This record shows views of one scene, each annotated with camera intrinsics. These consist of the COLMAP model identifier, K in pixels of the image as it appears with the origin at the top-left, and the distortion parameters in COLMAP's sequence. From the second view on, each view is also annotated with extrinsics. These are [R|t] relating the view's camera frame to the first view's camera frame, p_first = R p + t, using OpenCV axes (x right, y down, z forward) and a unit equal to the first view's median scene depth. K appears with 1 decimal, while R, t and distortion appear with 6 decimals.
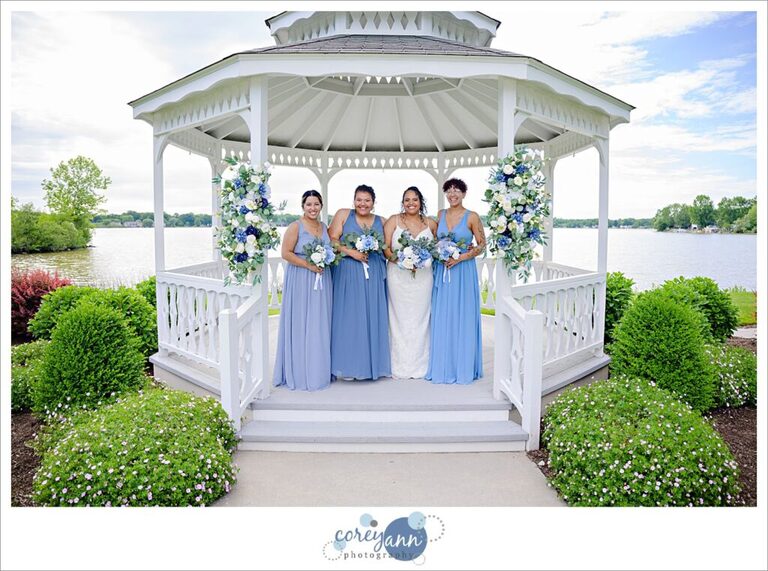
lens RADIAL K [[668.9, 0, 402.6], [0, 668.9, 288.9], [0, 0, 1]] dist [-0.076995, -0.009193]
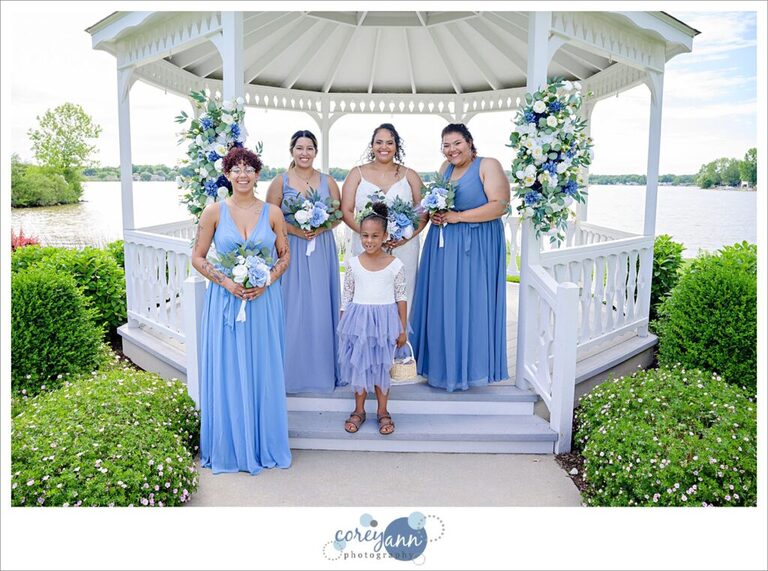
lens RADIAL K [[676.3, 0, 387.4], [0, 676.3, 281.7], [0, 0, 1]] dist [-0.056641, 0.051691]
pose [[0.998580, 0.012488, -0.051784, 0.019590], [-0.009852, 0.998658, 0.050852, -0.008345], [0.052350, -0.050269, 0.997363, 0.168160]]
